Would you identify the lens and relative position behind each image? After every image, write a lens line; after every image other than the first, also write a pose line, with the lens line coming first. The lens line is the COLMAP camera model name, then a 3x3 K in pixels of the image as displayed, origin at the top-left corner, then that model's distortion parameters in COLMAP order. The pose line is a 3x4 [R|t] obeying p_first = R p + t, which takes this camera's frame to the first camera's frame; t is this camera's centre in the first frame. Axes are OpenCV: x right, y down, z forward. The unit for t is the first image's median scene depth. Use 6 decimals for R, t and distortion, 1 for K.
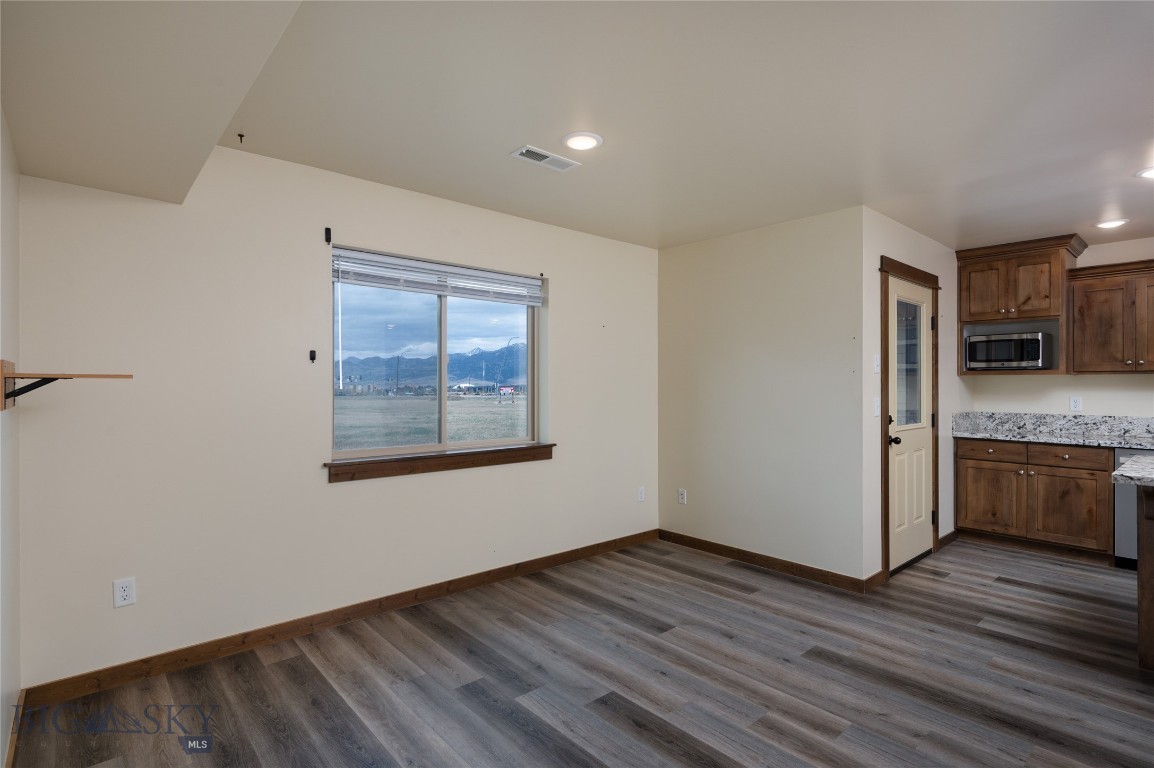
lens RADIAL K [[571.4, 0, 577.0], [0, 571.4, 384.0], [0, 0, 1]] dist [-0.000875, 0.000071]
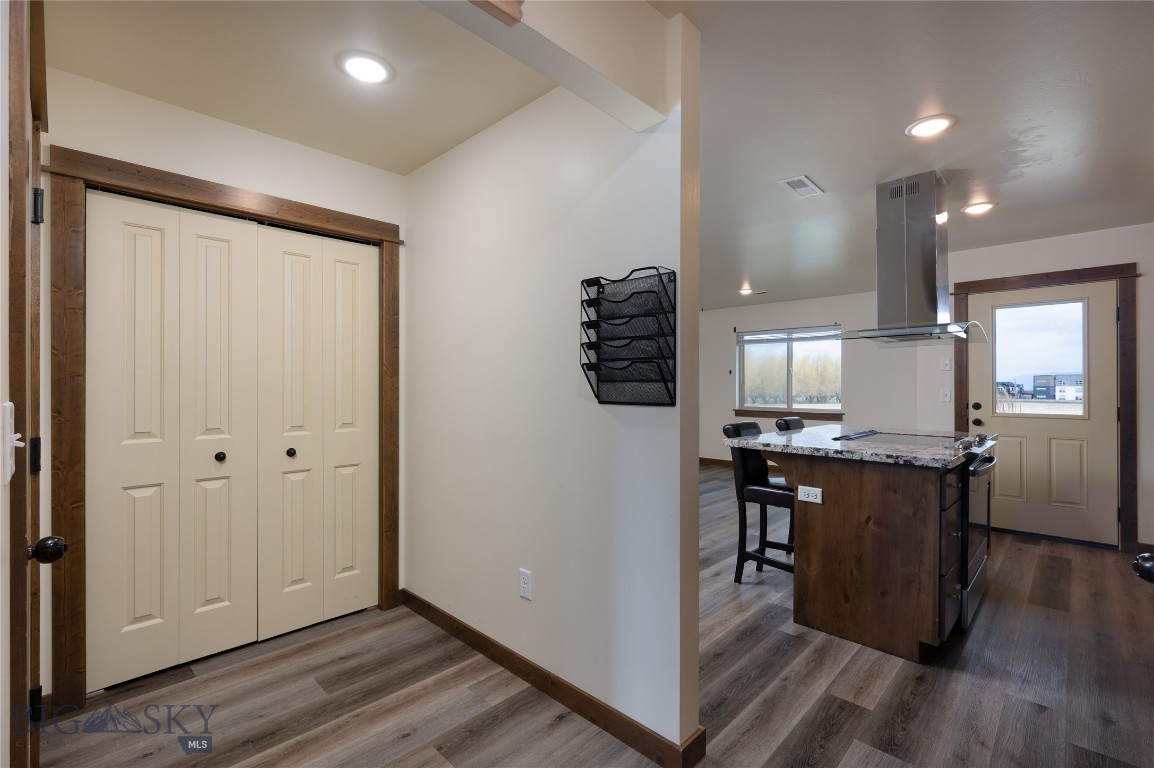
lens RADIAL K [[516.3, 0, 577.0], [0, 516.3, 384.0], [0, 0, 1]] dist [0.000741, -0.000154]
pose [[0.075650, -0.004170, -0.997126, 2.148694], [0.000067, 0.999991, -0.004177, 0.022566], [0.997134, 0.000249, 0.075650, 0.015750]]
